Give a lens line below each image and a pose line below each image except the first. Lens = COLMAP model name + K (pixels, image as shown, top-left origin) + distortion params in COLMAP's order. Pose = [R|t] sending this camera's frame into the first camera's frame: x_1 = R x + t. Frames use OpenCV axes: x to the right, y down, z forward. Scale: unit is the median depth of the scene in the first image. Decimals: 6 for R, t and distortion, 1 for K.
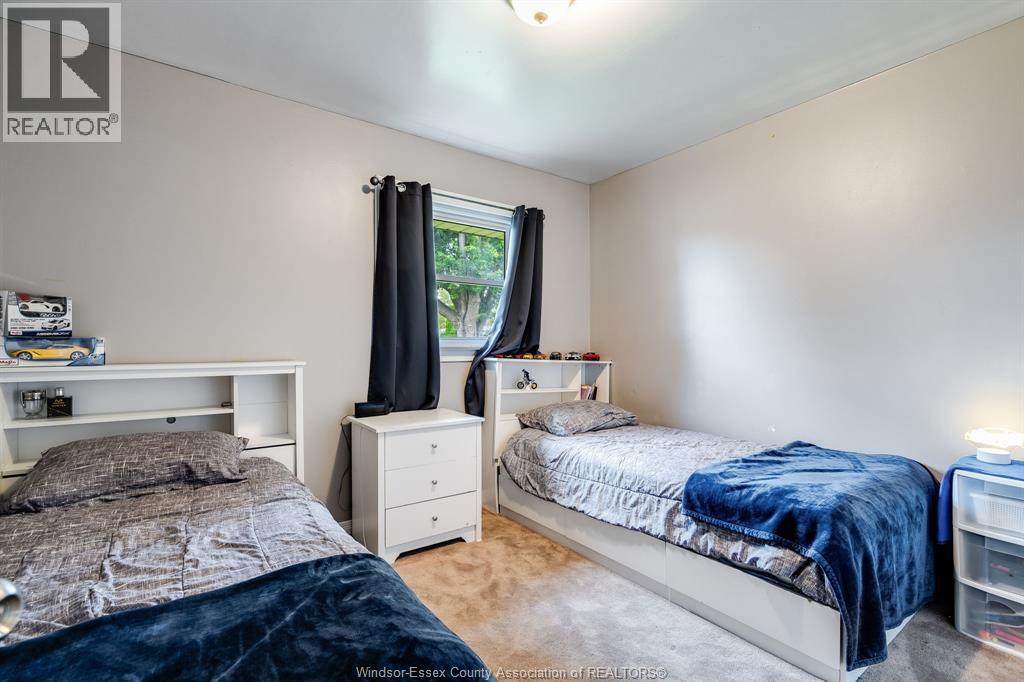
lens RADIAL K [[471.7, 0, 513.0], [0, 471.7, 345.5], [0, 0, 1]] dist [-0.005686, 0.003015]
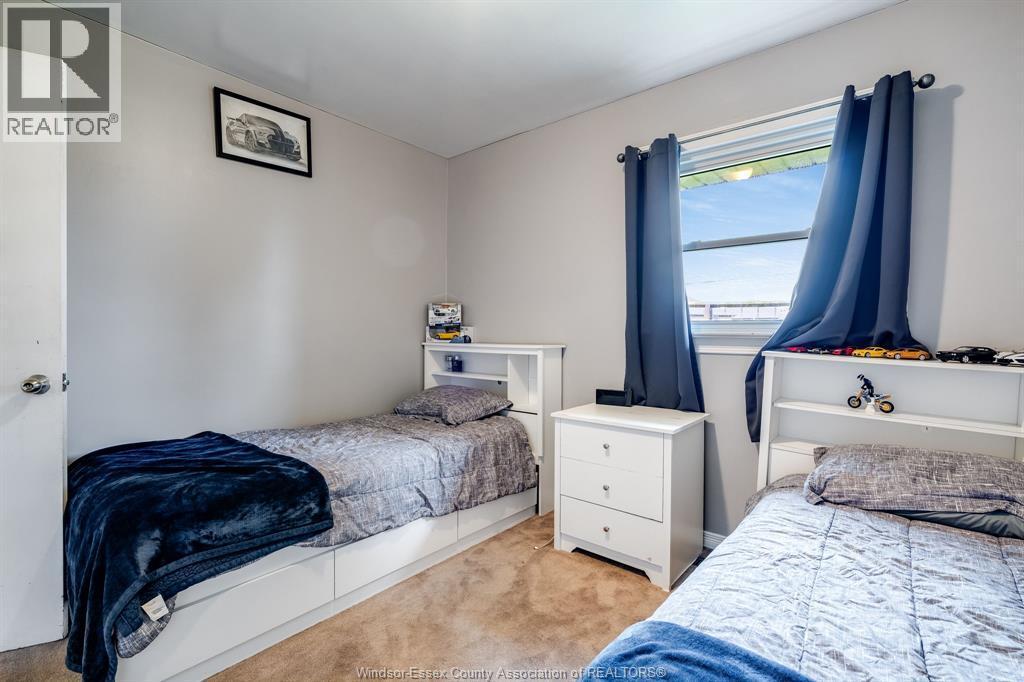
lens RADIAL K [[471.7, 0, 512.9], [0, 471.7, 336.5], [0, 0, 1]] dist [-0.005686, 0.003015]
pose [[0.241163, 0.012407, -0.970405, 0.662715], [-0.001745, 0.999922, 0.012351, -0.002293], [0.970483, -0.001286, 0.241166, 0.642713]]
